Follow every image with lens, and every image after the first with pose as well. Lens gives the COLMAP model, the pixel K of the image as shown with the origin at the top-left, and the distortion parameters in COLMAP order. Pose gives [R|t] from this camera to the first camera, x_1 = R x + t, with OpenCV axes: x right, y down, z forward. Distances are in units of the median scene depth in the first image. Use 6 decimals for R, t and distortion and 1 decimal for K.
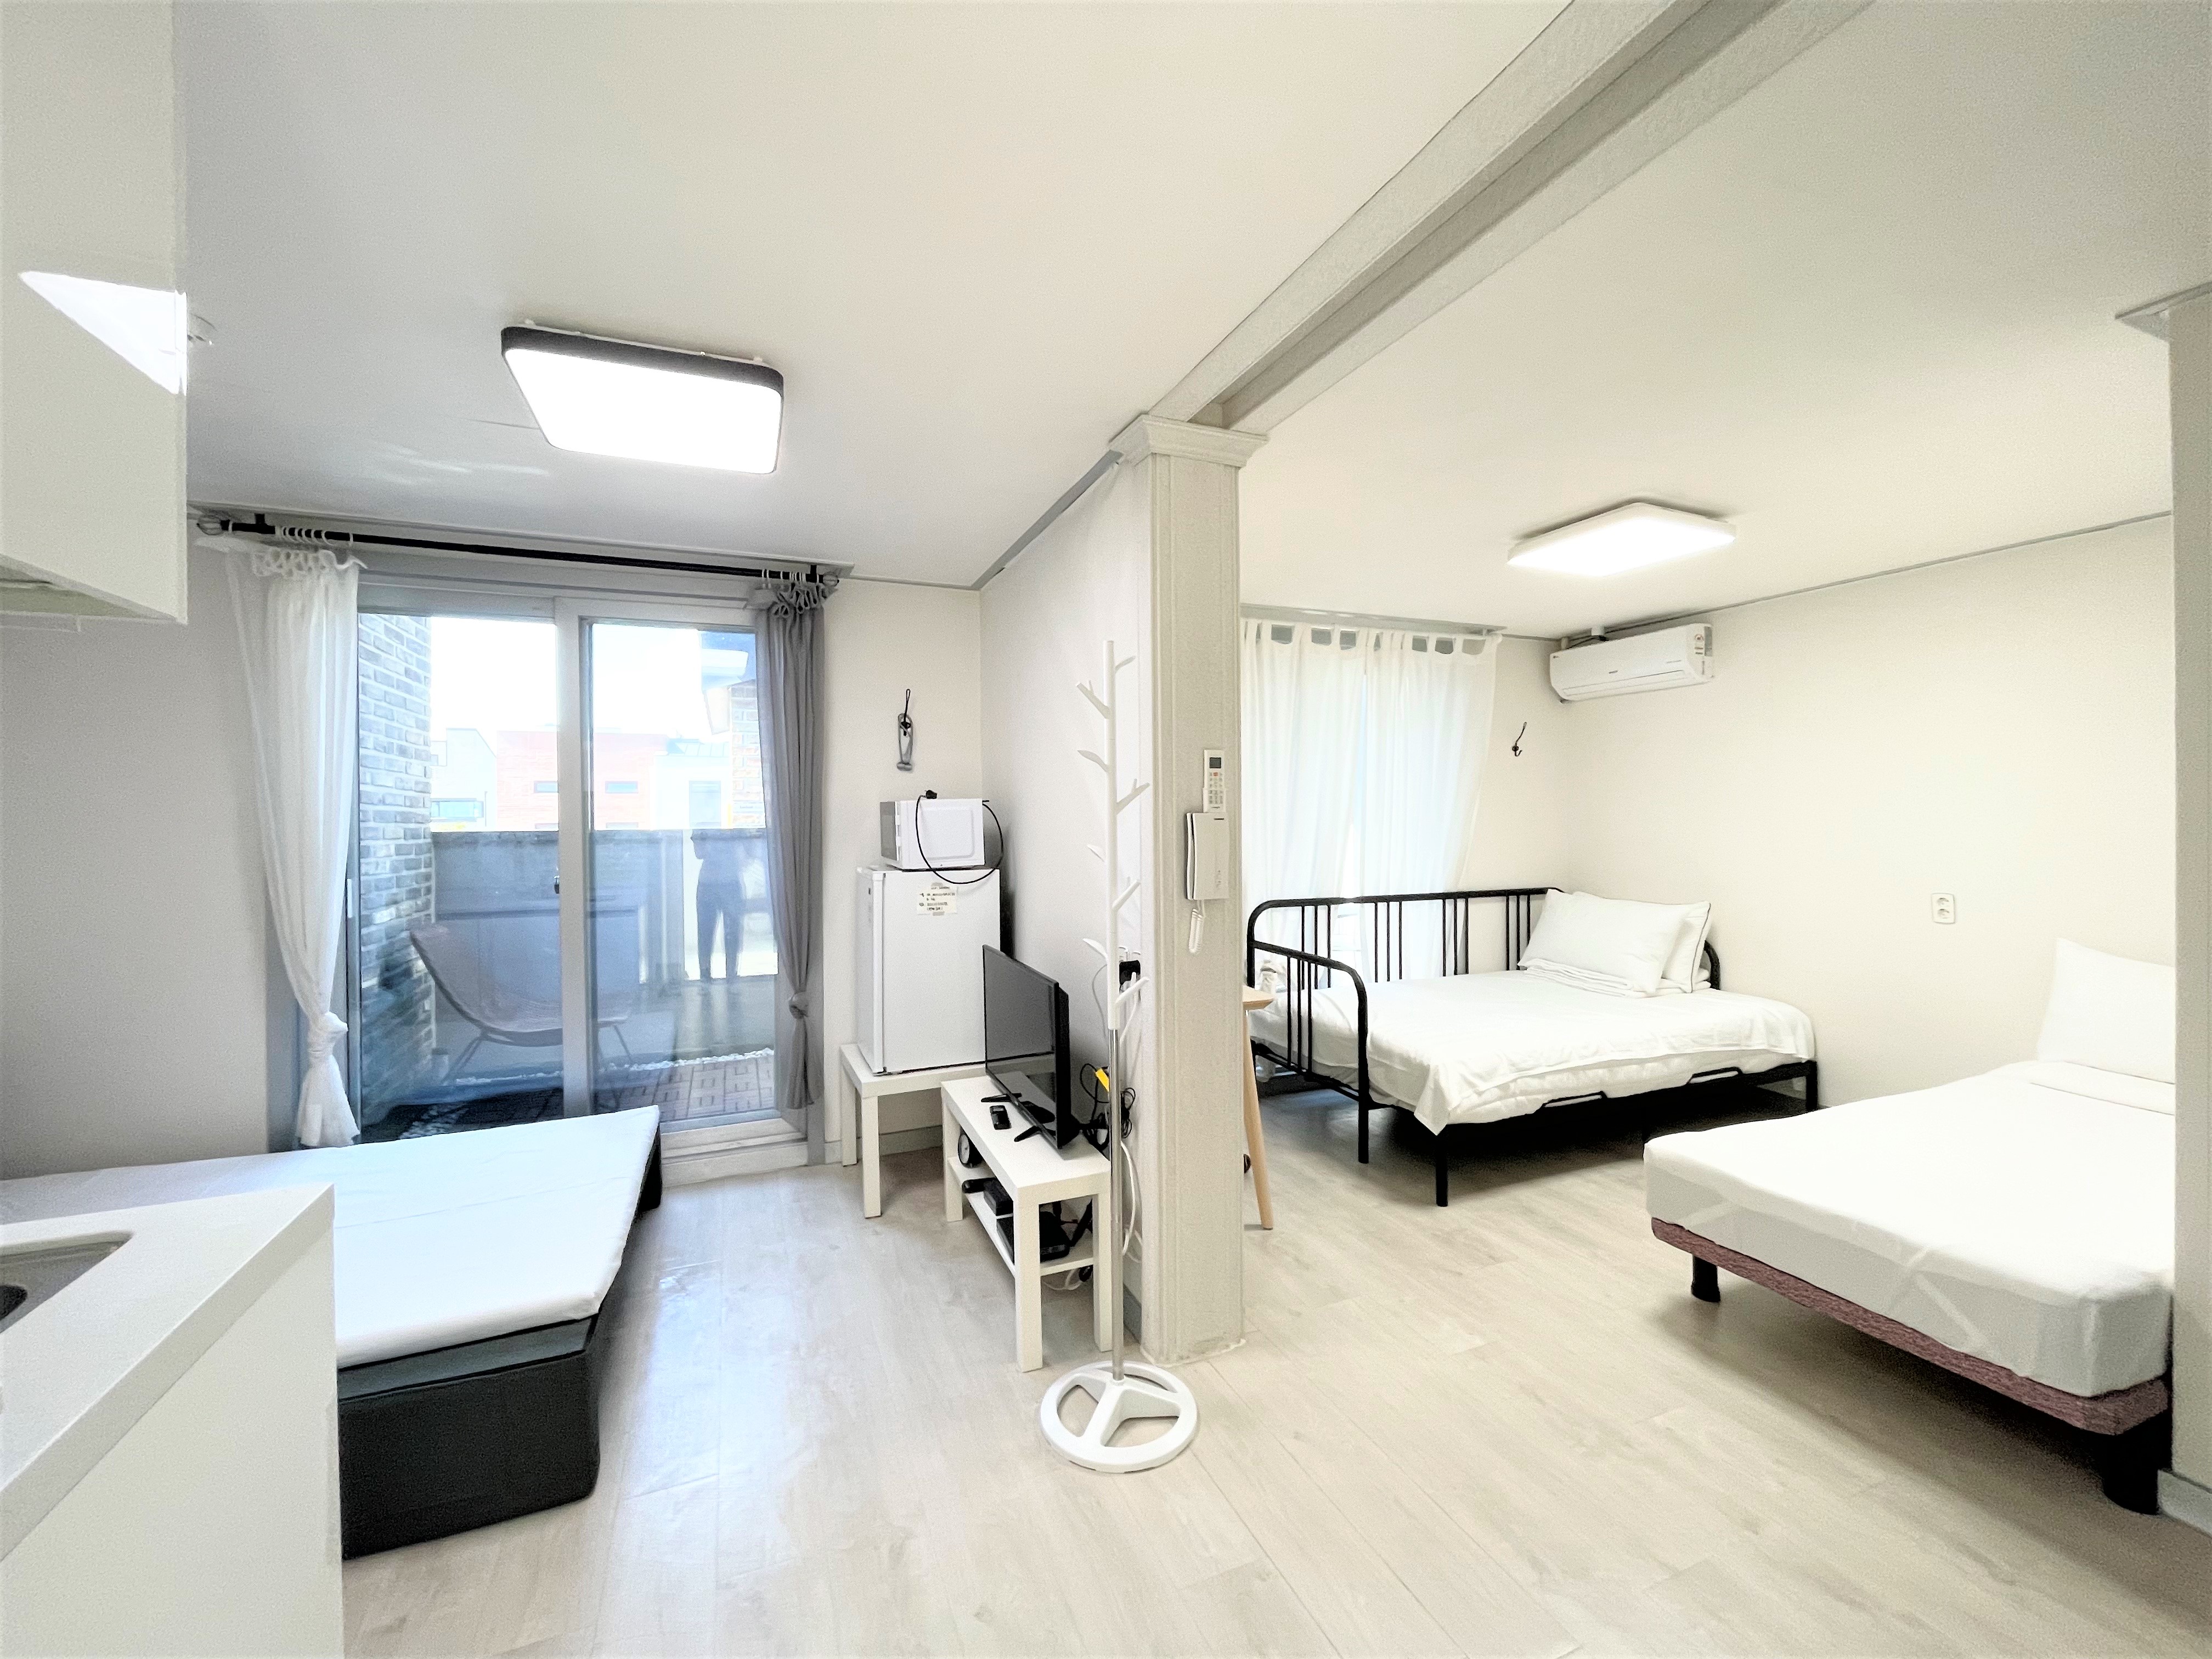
lens RADIAL K [[887.1, 0, 1101.9], [0, 887.1, 821.3], [0, 0, 1]] dist [-0.009922, -0.000160]
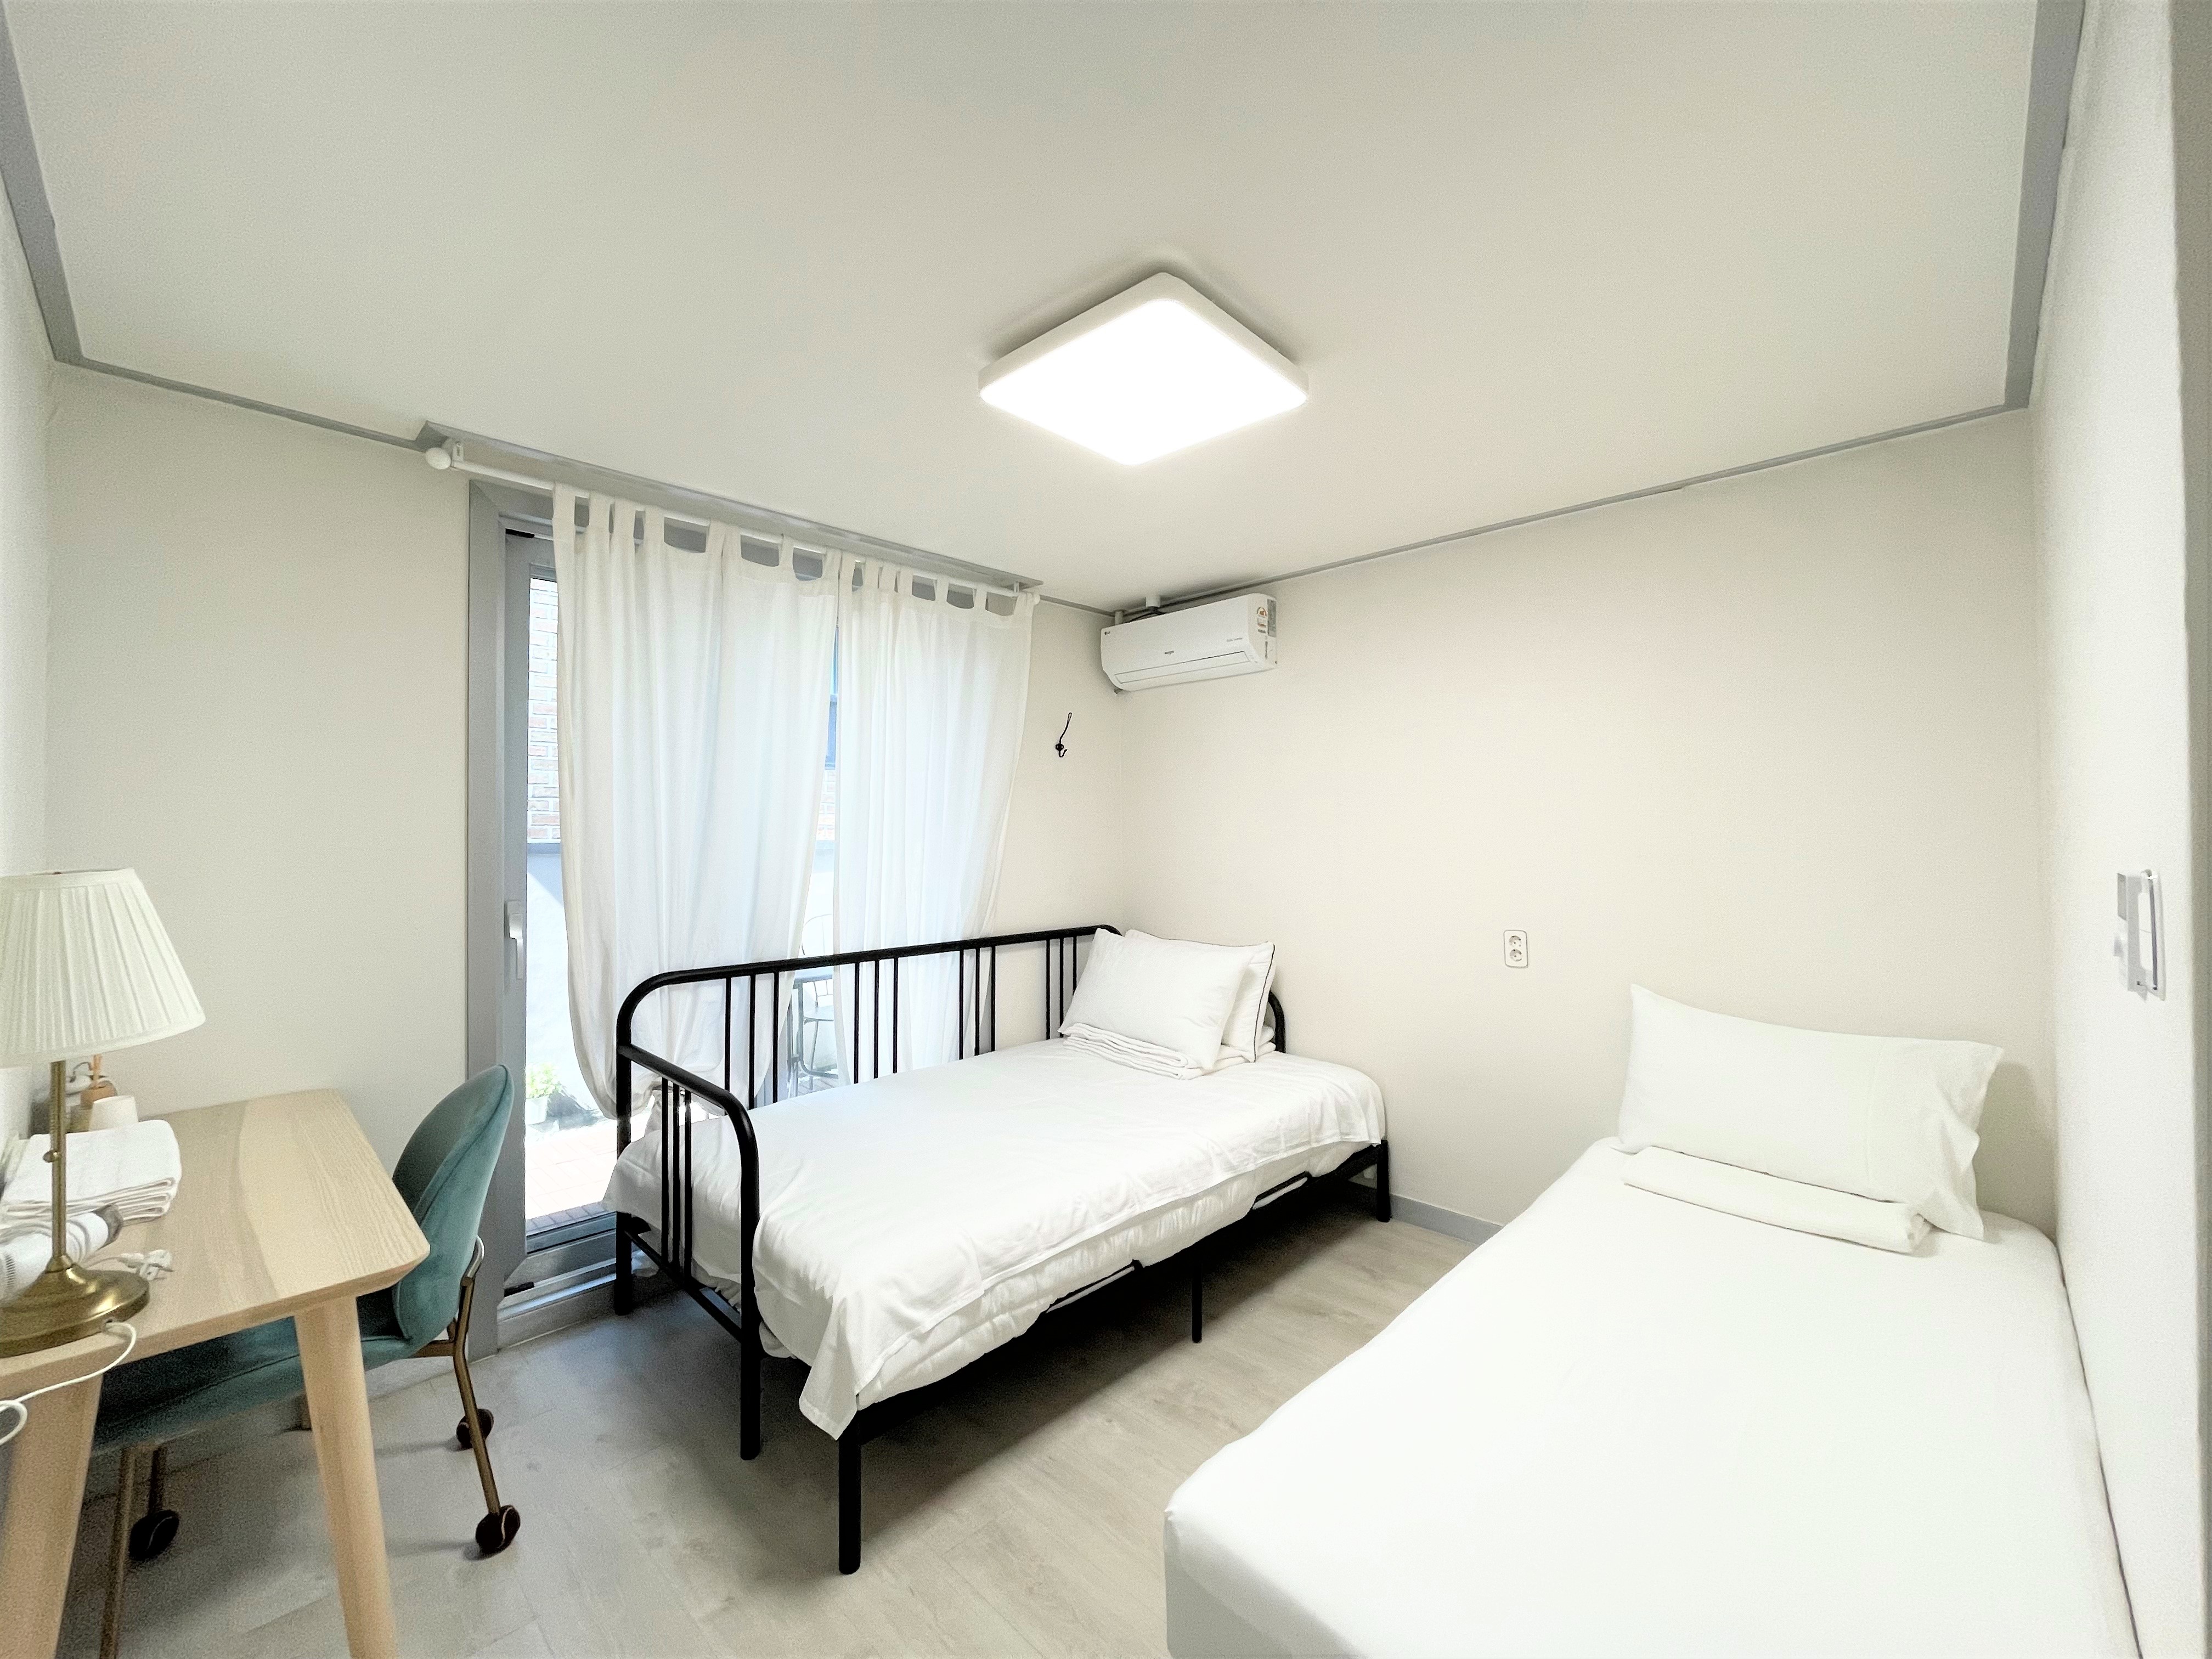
lens RADIAL K [[892.3, 0, 1096.5], [0, 892.3, 822.9], [0, 0, 1]] dist [-0.001387, -0.000209]
pose [[0.917909, 0.009973, 0.396666, 0.225071], [-0.001720, 0.999775, -0.021156, -0.000308], [-0.396788, 0.018737, 0.917719, 0.328466]]
